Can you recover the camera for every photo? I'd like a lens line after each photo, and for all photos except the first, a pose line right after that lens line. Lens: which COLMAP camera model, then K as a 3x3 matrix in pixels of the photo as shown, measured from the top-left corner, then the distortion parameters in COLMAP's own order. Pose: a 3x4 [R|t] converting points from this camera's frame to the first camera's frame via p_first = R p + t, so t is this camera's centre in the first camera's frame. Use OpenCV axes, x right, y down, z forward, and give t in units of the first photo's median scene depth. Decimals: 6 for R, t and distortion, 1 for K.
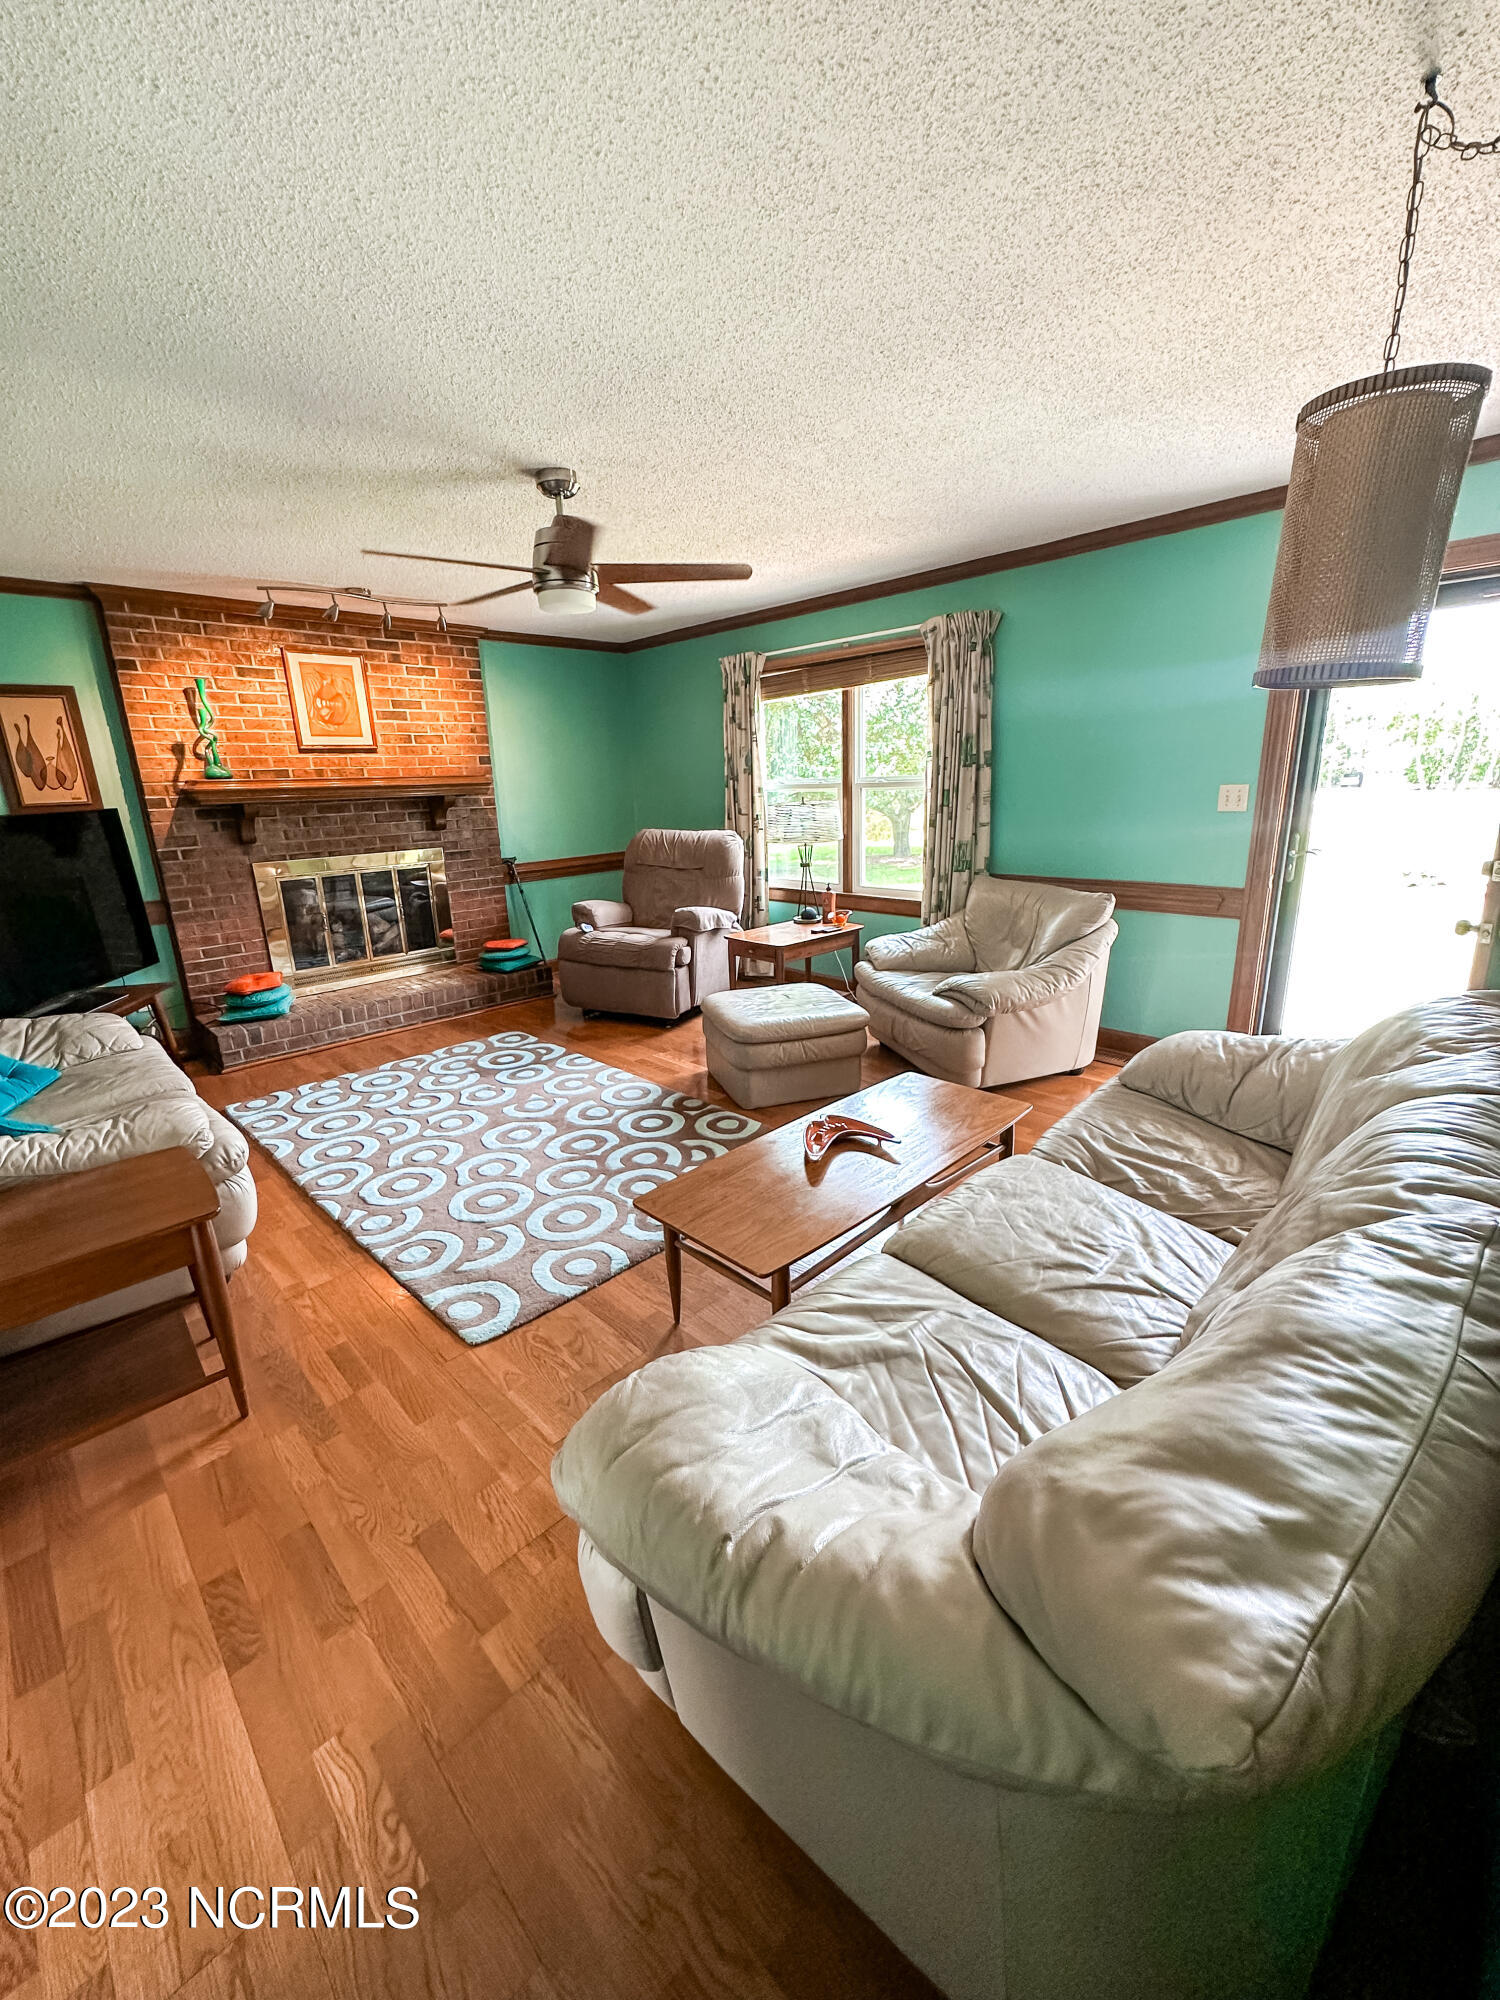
lens RADIAL K [[800.4, 0, 750.9], [0, 800.4, 997.1], [0, 0, 1]] dist [0.001538, 0.000521]
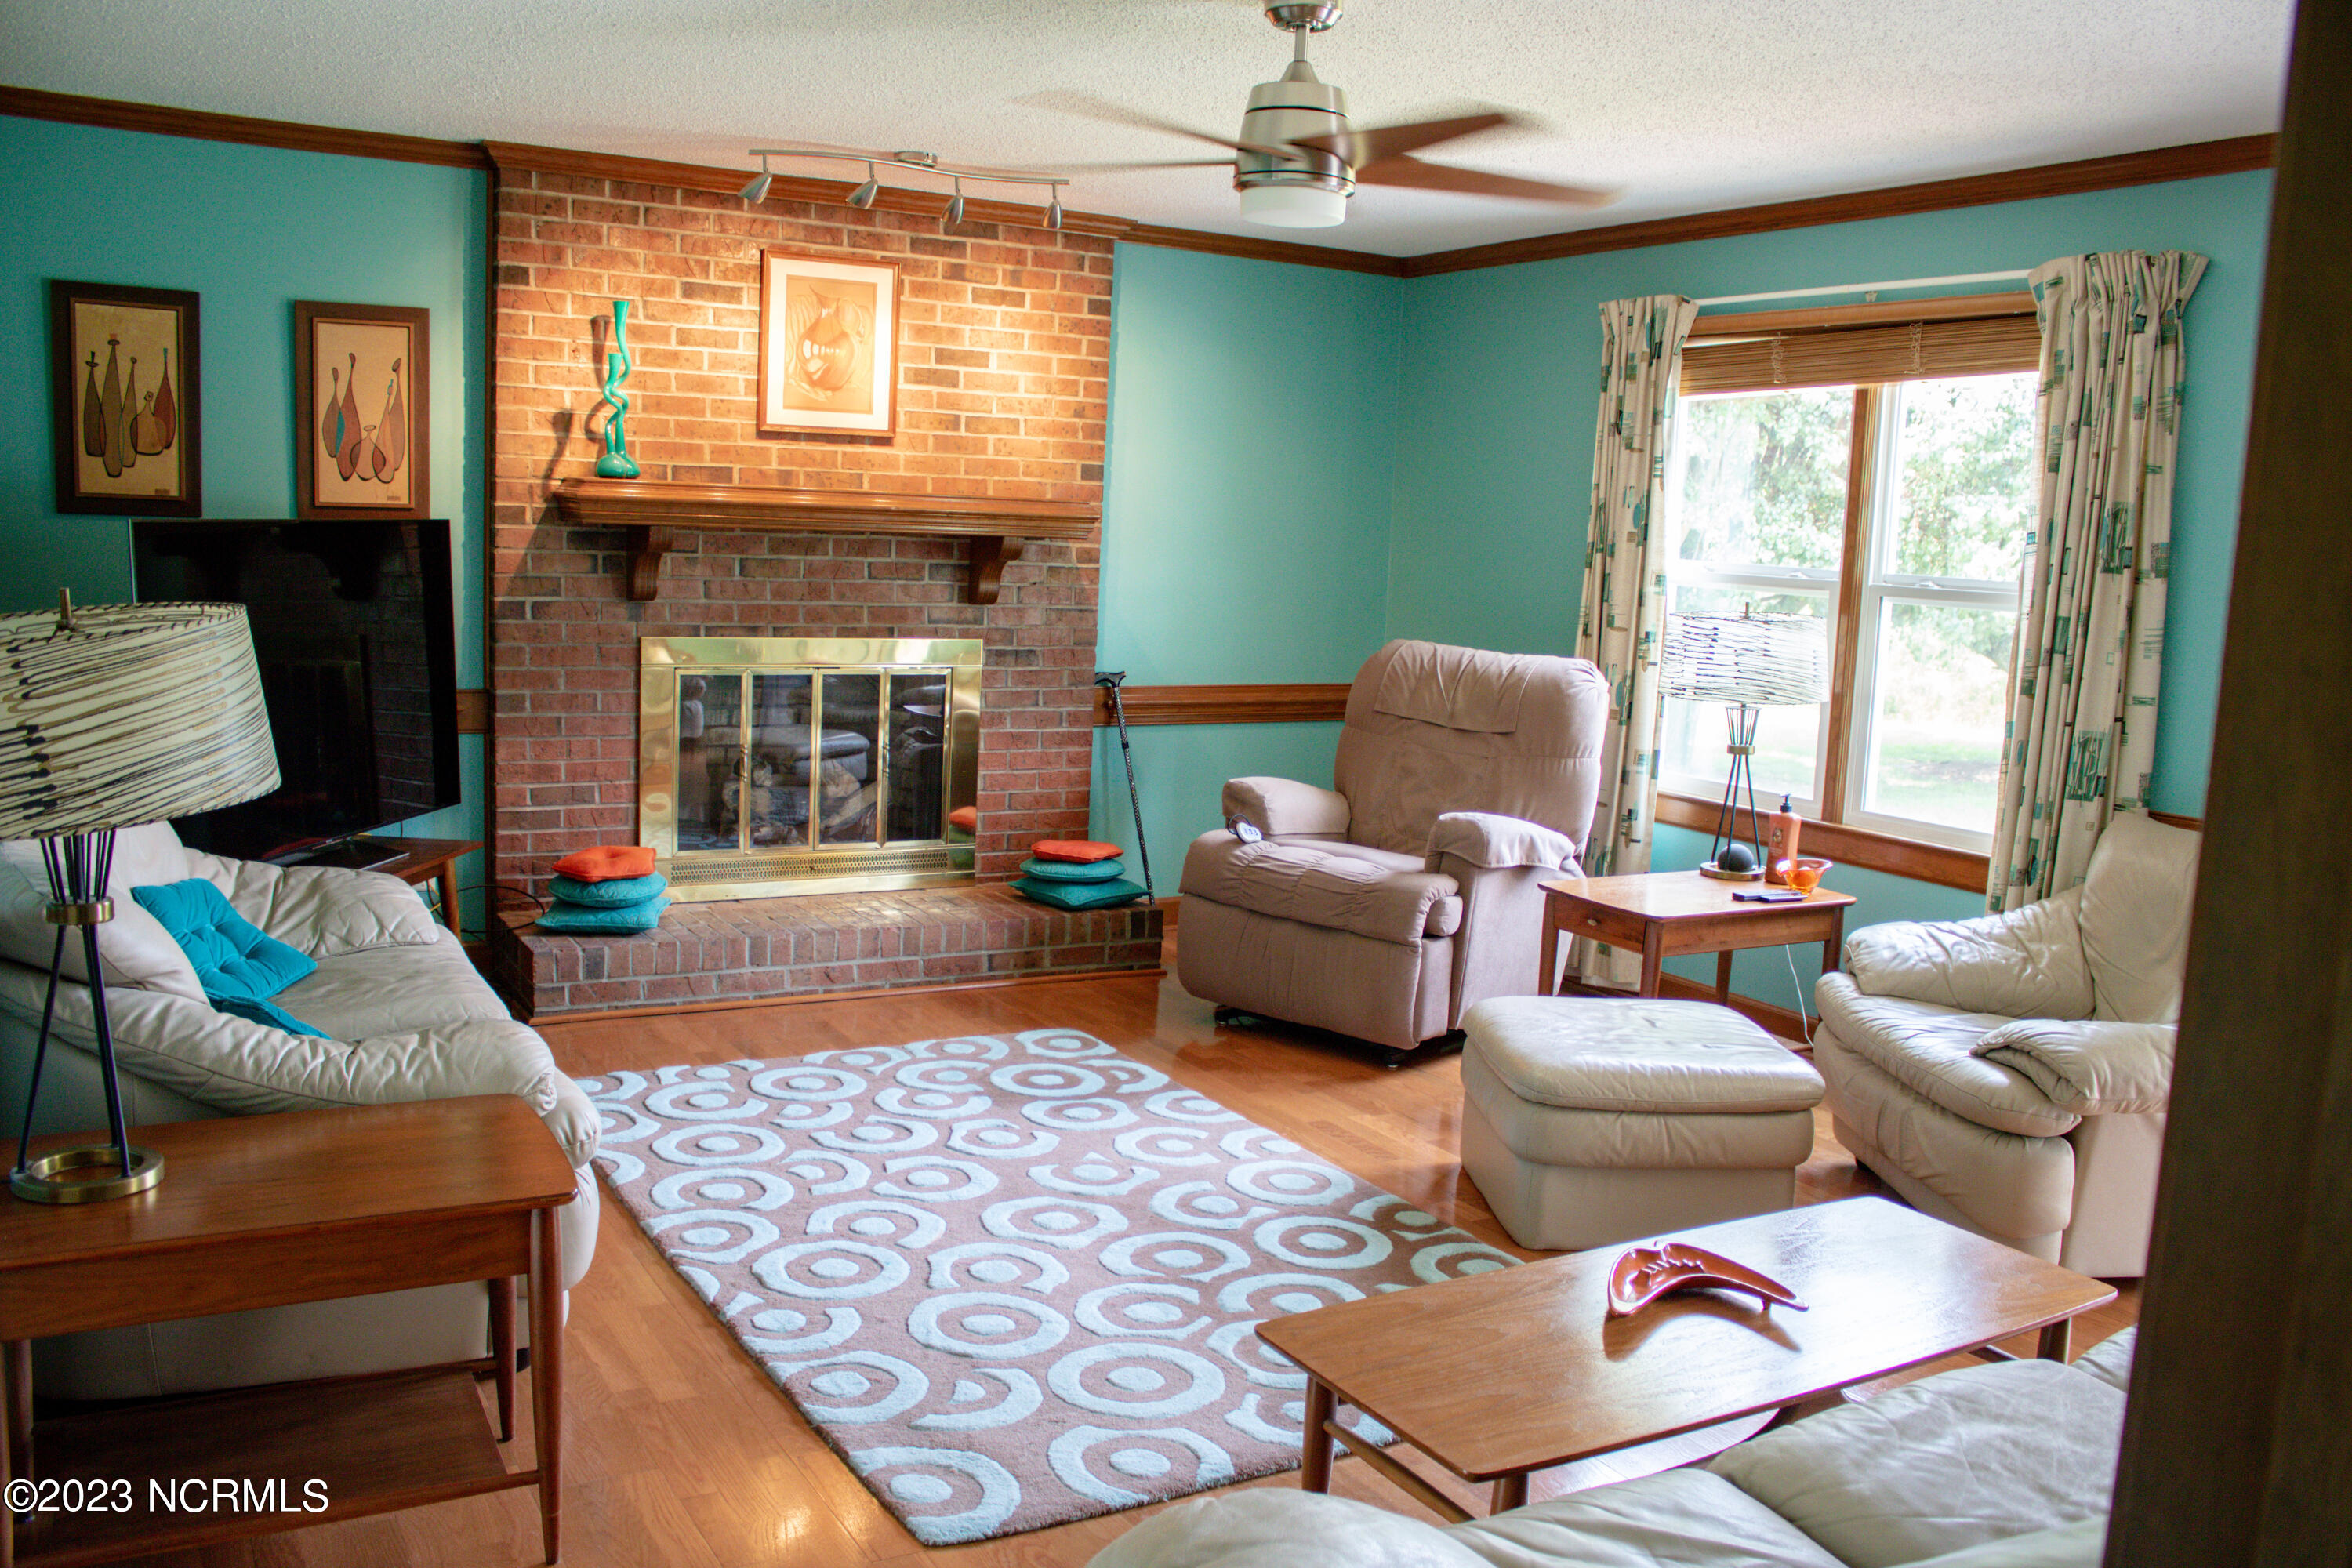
lens RADIAL K [[2023.2, 0, 1171.5], [0, 2023.2, 795.8], [0, 0, 1]] dist [-0.133416, 0.013252]
pose [[0.963289, 0.108668, -0.245492, 0.043843], [-0.140390, 0.983324, -0.115608, 0.039228], [0.228835, 0.145828, 0.962480, -0.170387]]
